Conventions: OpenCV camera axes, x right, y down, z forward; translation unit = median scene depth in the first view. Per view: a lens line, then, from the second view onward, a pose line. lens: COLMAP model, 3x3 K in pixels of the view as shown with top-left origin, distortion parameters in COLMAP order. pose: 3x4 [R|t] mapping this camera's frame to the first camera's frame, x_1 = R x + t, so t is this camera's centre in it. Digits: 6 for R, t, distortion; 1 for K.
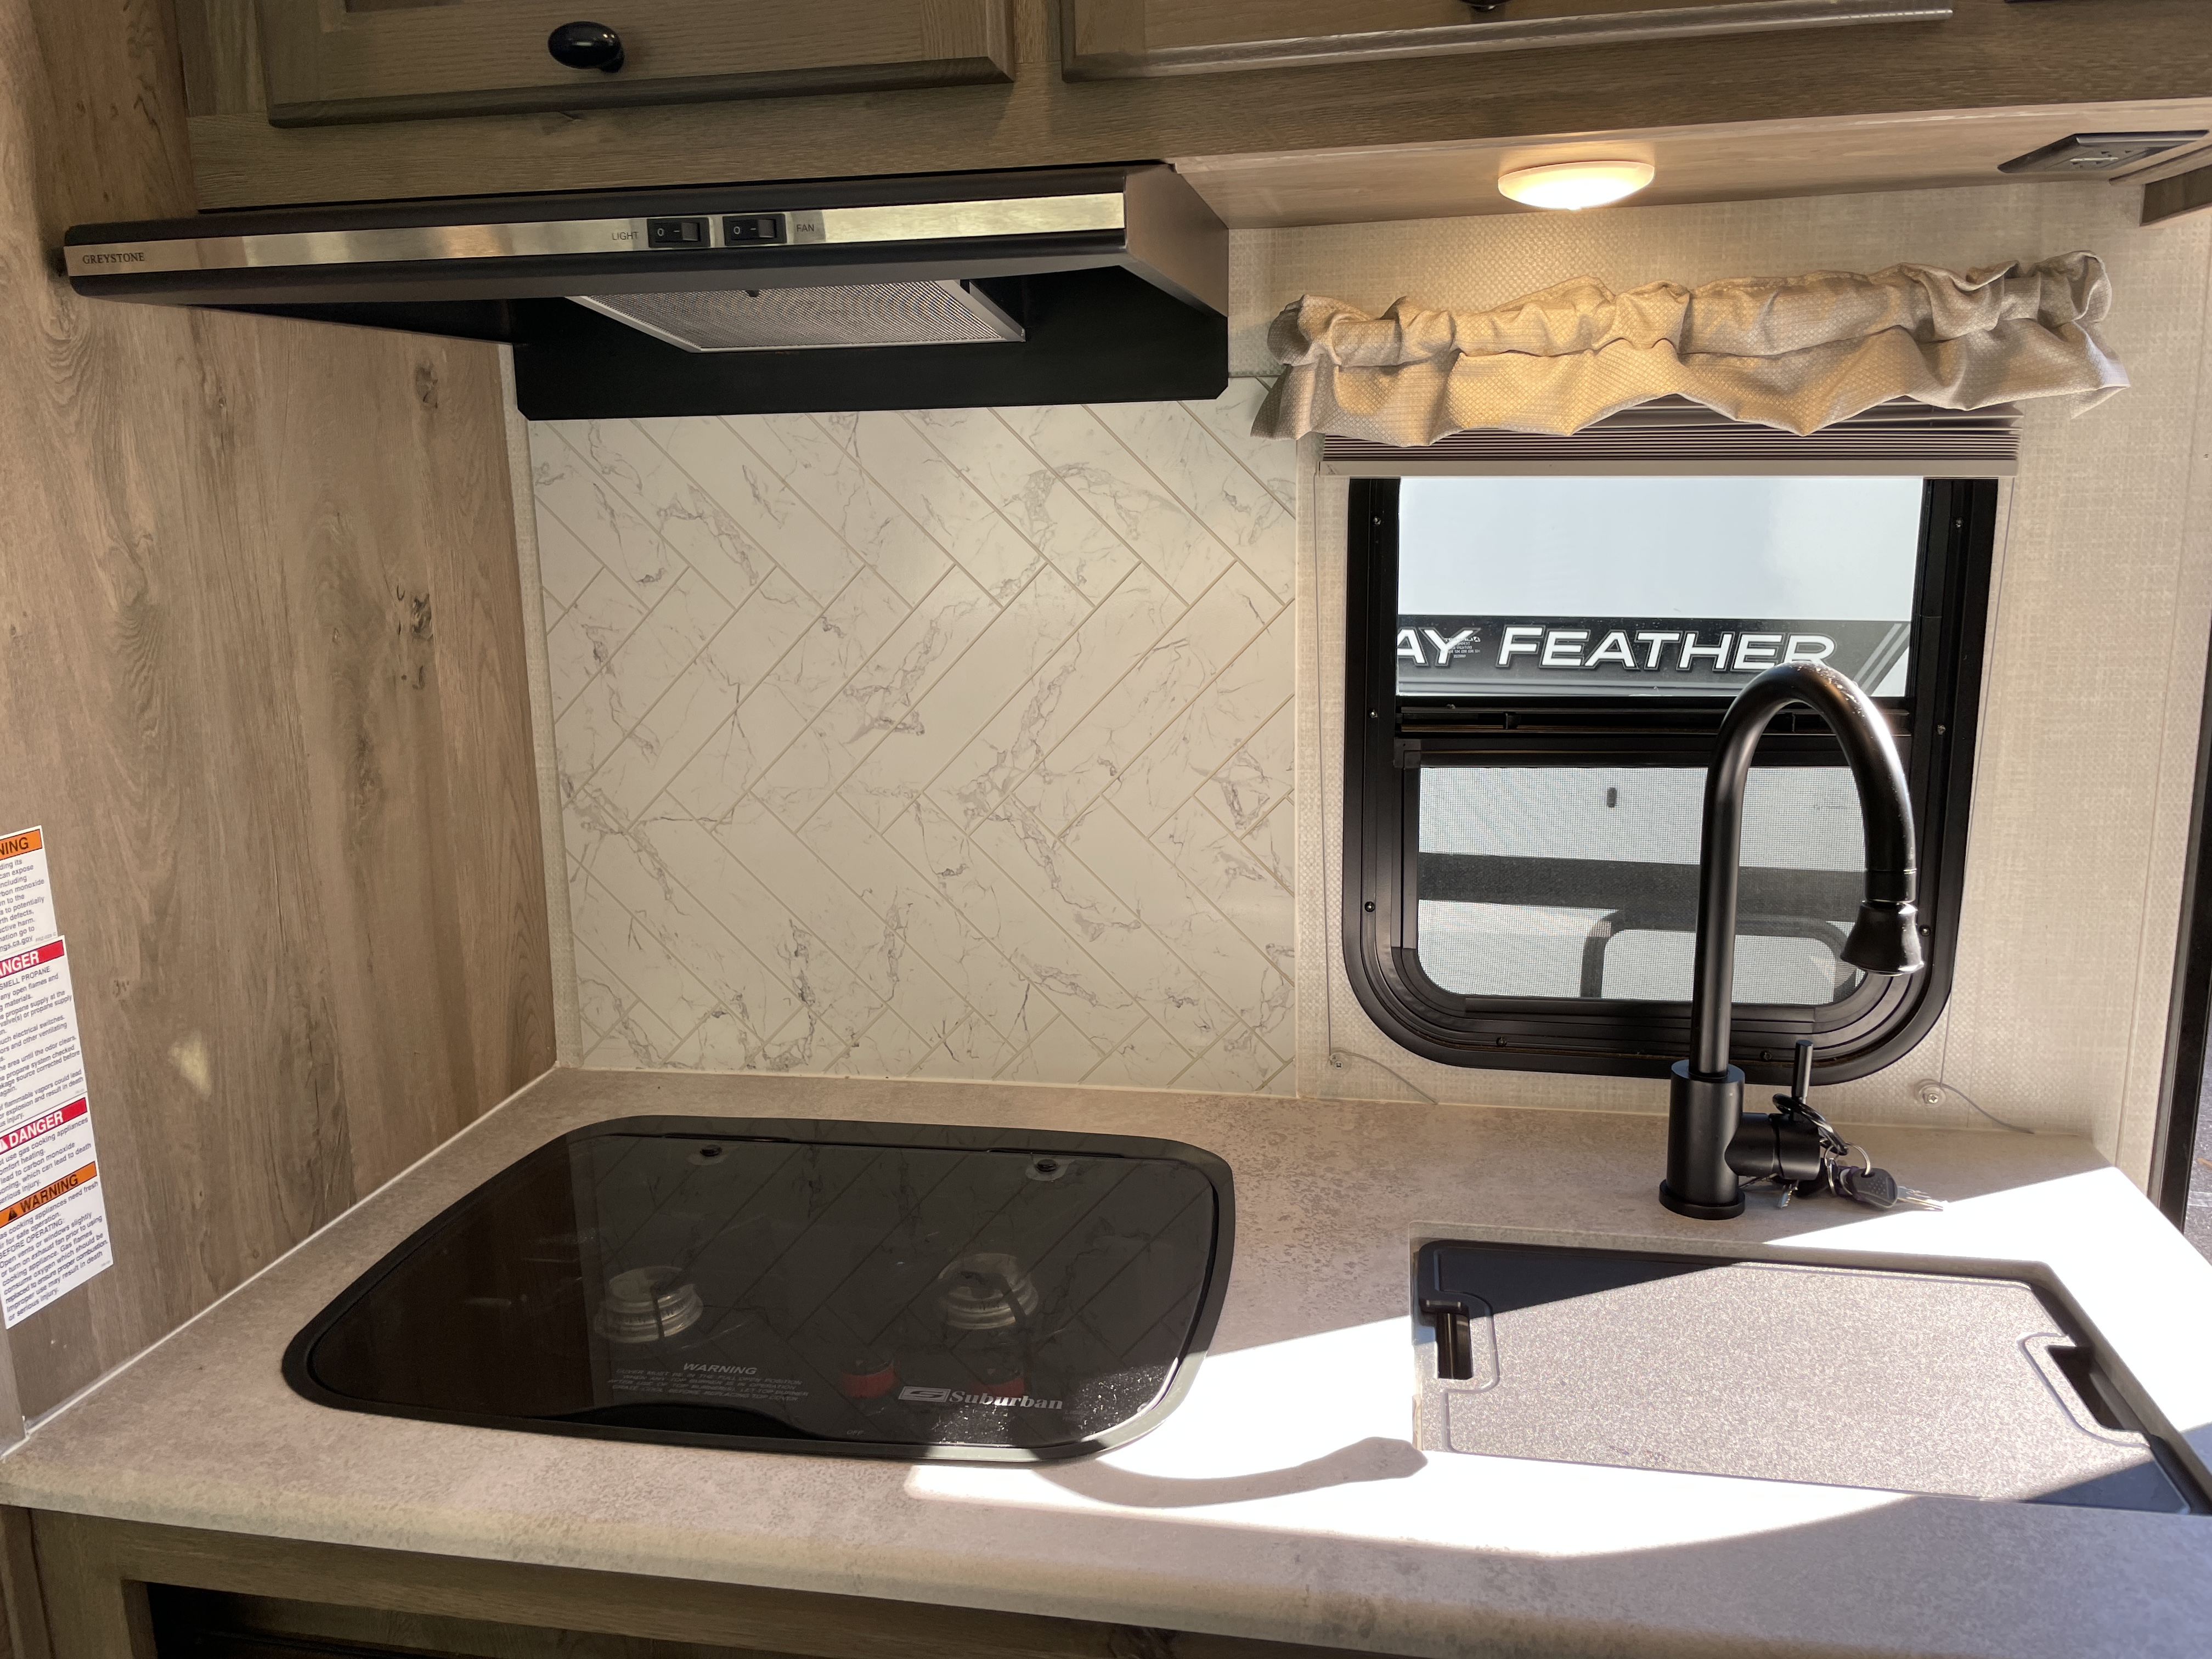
lens RADIAL K [[1657.8, 0, 1091.9], [0, 1657.8, 813.5], [0, 0, 1]] dist [0.090021, -0.127827]
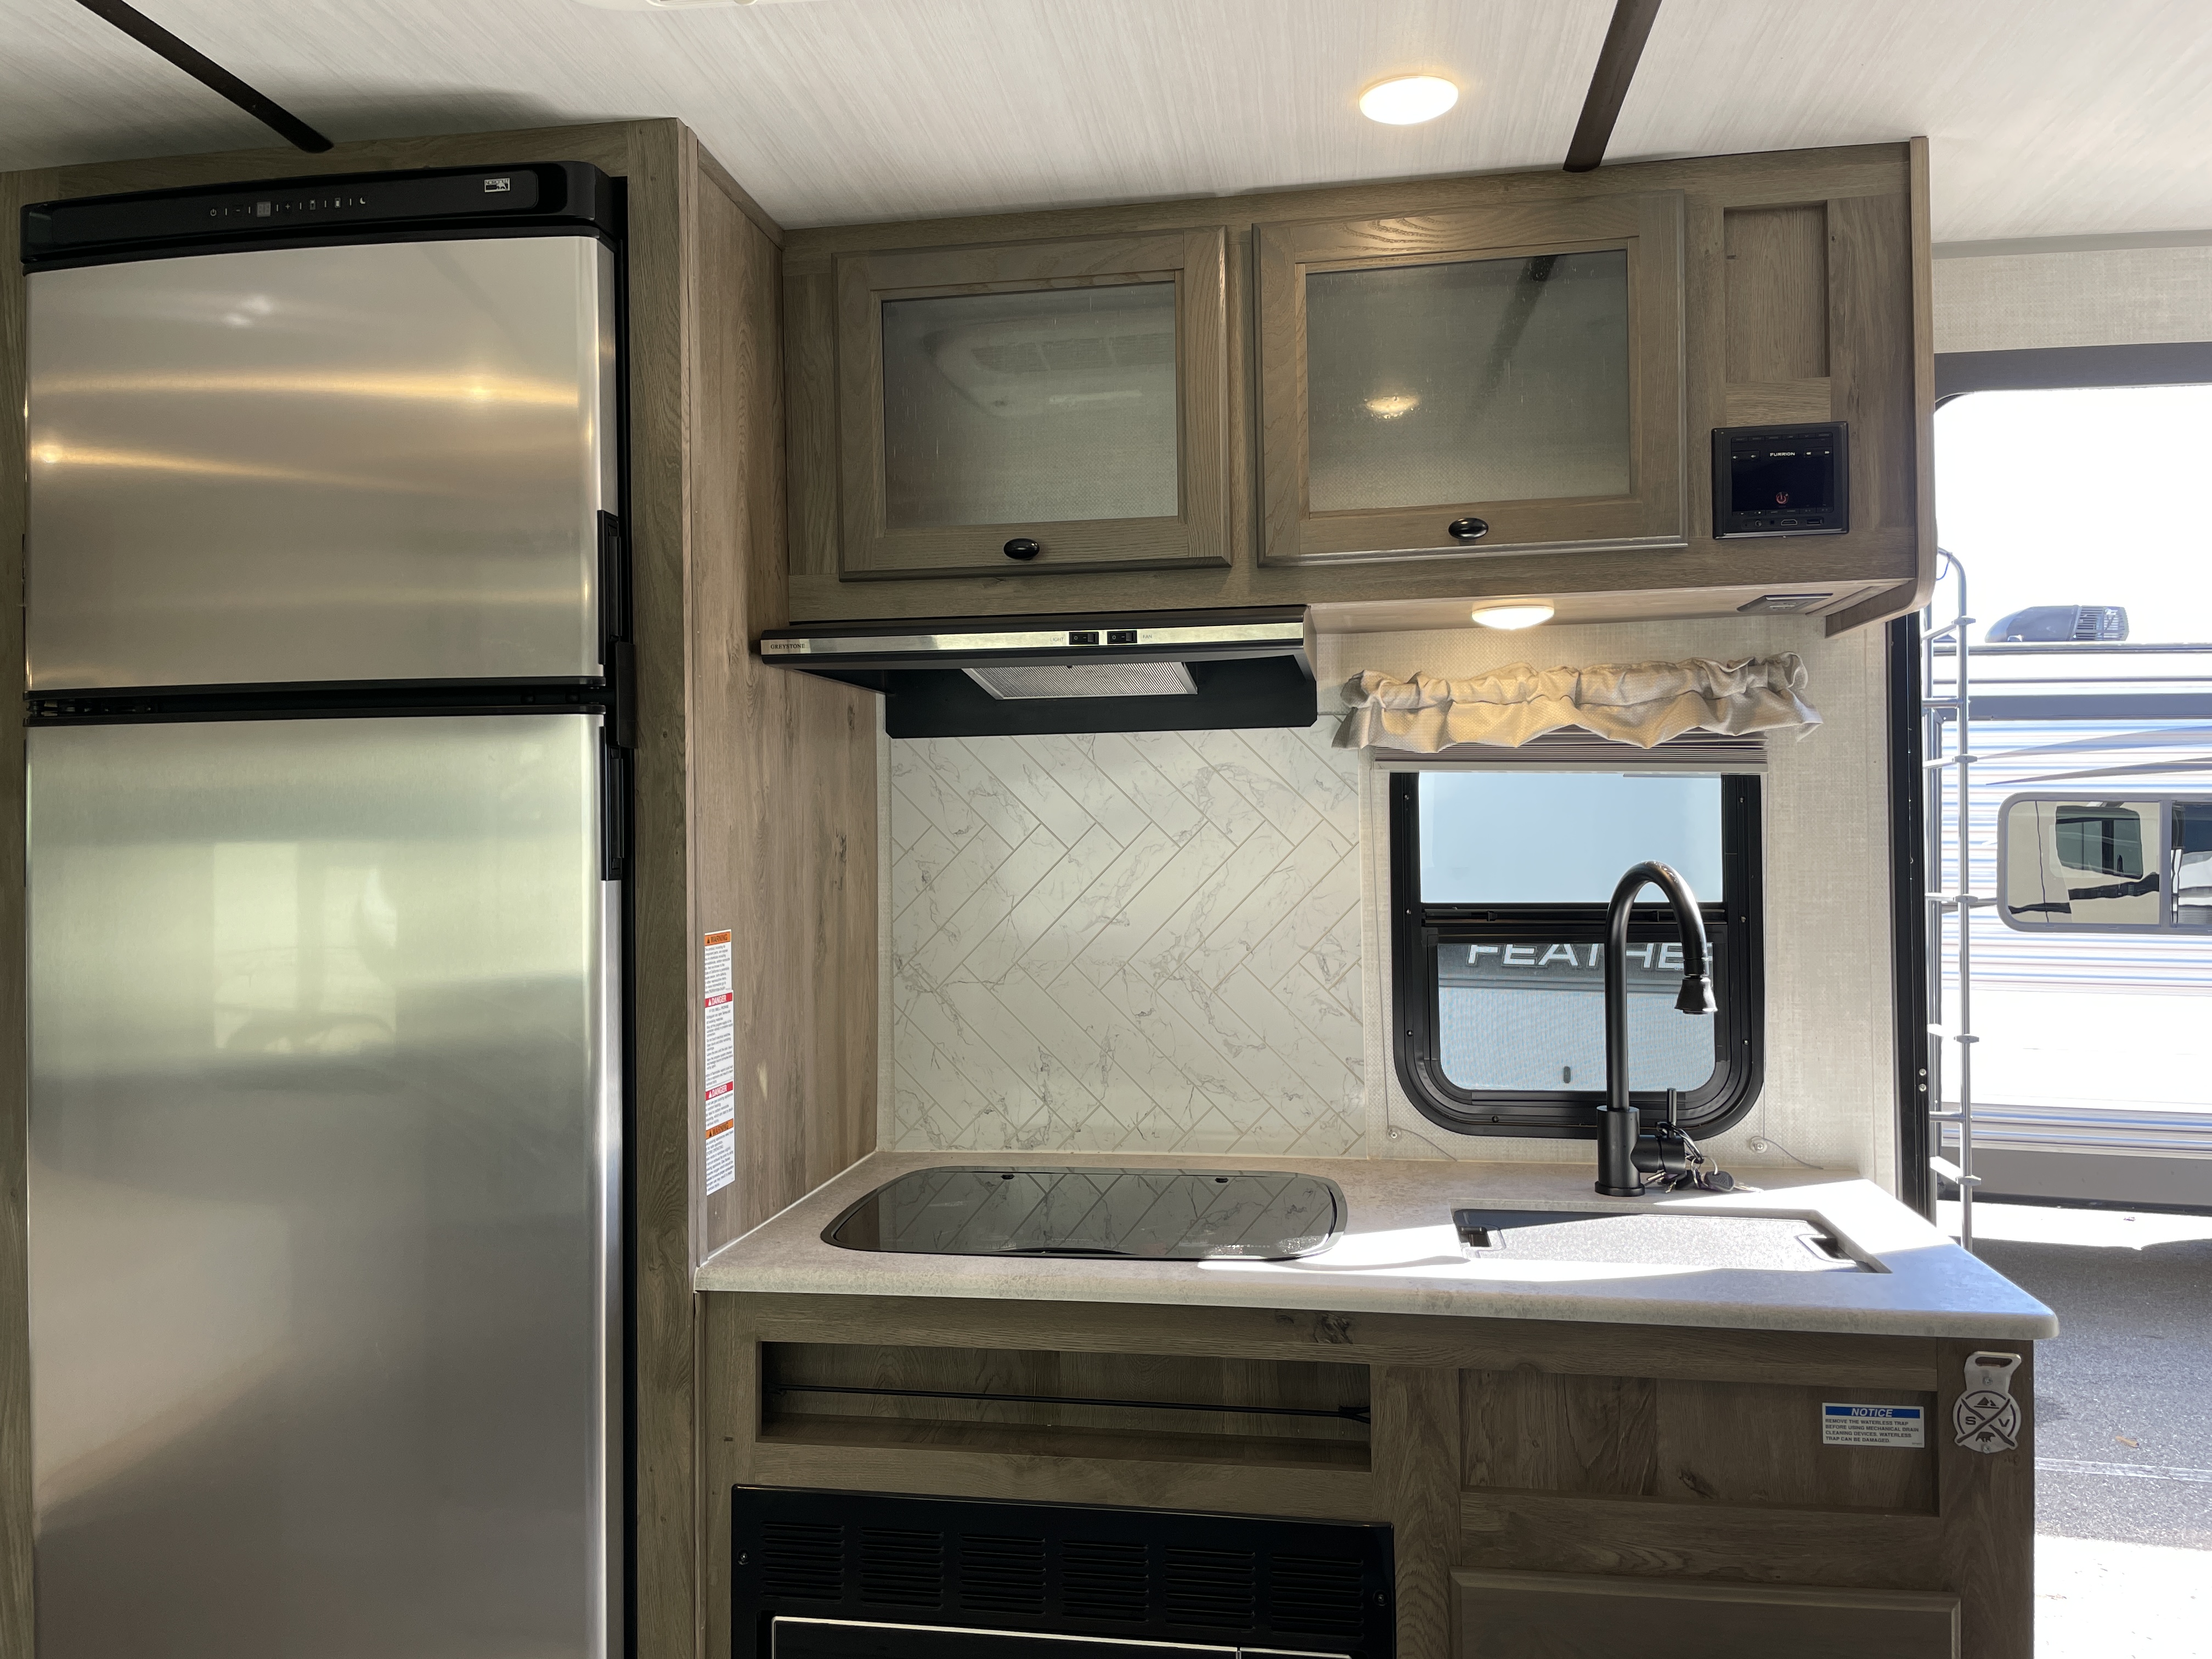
lens RADIAL K [[1657.8, 0, 1091.9], [0, 1657.8, 813.5], [0, 0, 1]] dist [0.090021, -0.127827]
pose [[0.999676, 0.008987, 0.023826, -0.200991], [-0.003666, 0.976703, -0.214564, 0.217667], [-0.025199, 0.214407, 0.976419, -0.680783]]
